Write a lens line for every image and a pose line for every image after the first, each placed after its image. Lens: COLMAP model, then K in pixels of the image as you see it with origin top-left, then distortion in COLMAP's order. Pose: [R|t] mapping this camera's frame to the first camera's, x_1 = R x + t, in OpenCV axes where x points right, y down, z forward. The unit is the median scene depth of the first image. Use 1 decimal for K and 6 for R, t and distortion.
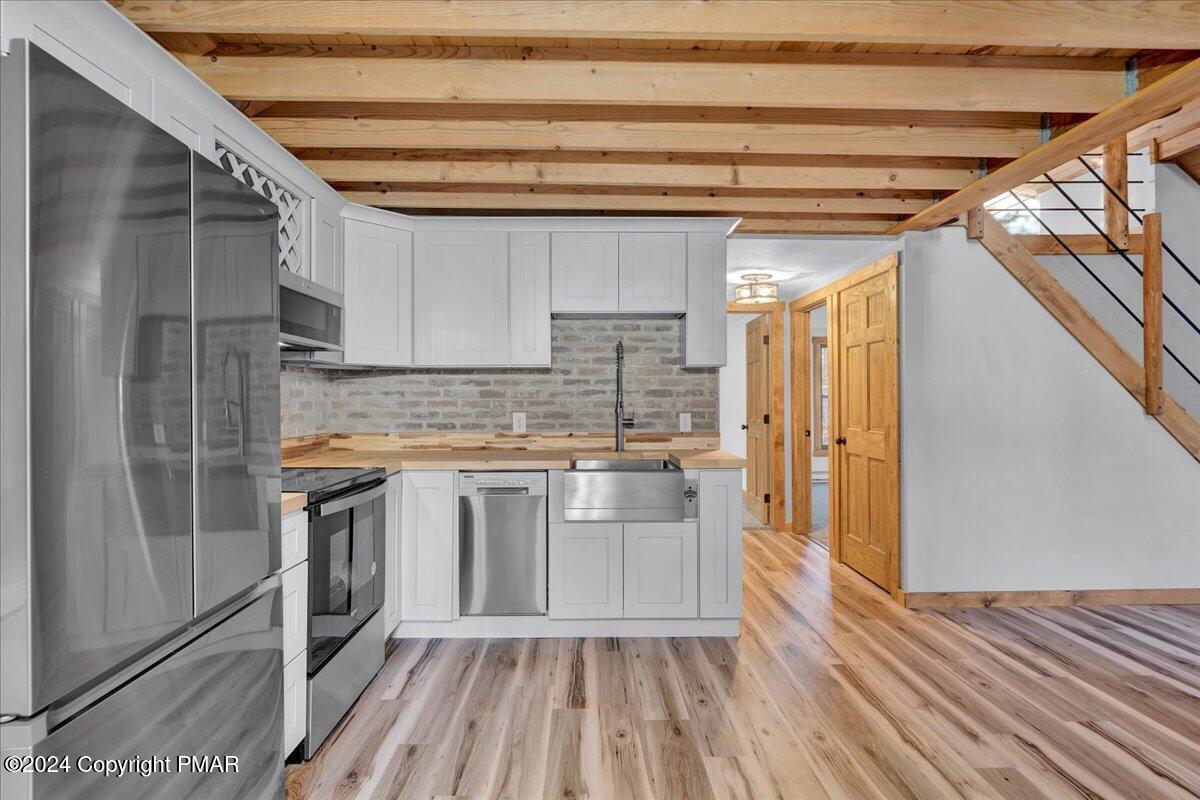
lens RADIAL K [[621.3, 0, 597.3], [0, 621.3, 392.0], [0, 0, 1]] dist [-0.005192, 0.001122]
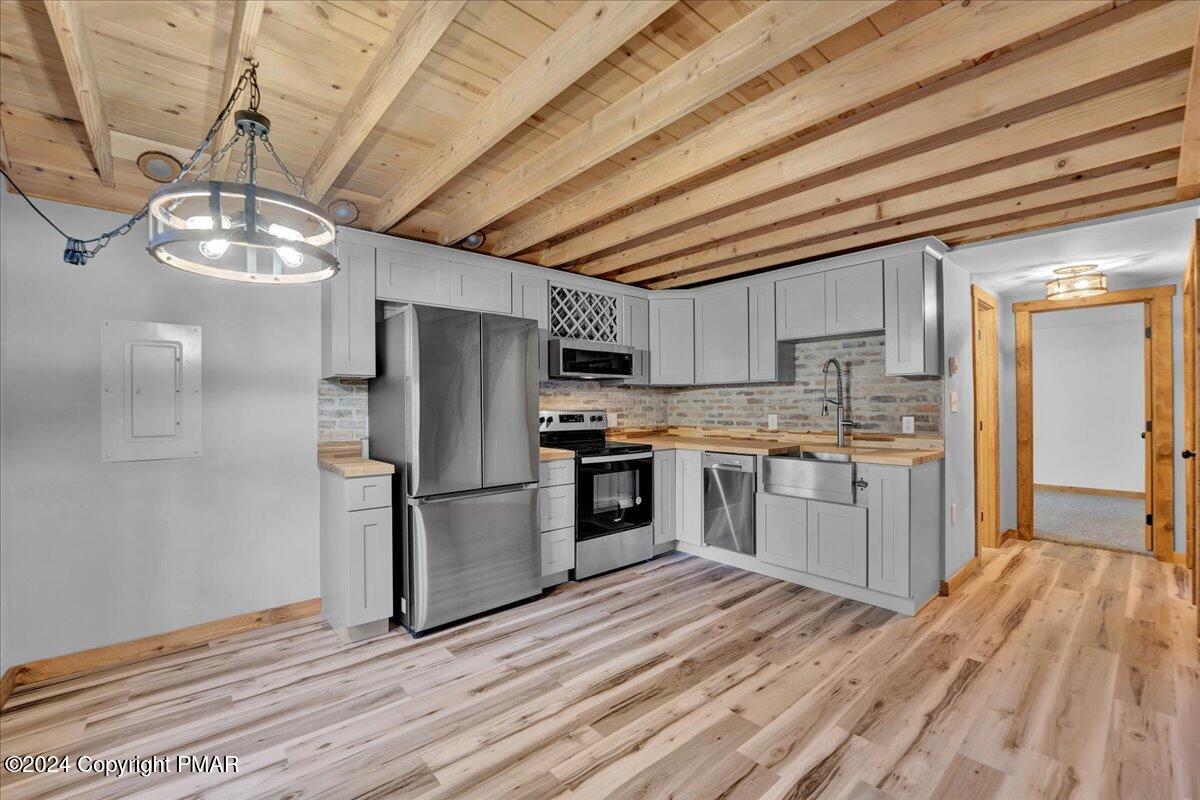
lens RADIAL K [[497.6, 0, 597.7], [0, 497.6, 405.3], [0, 0, 1]] dist [-0.028585, 0.003014]
pose [[0.639805, -0.002000, -0.768534, 0.504756], [0.013490, 0.999872, 0.008629, -0.001589], [0.768419, -0.015888, 0.639750, 0.003919]]
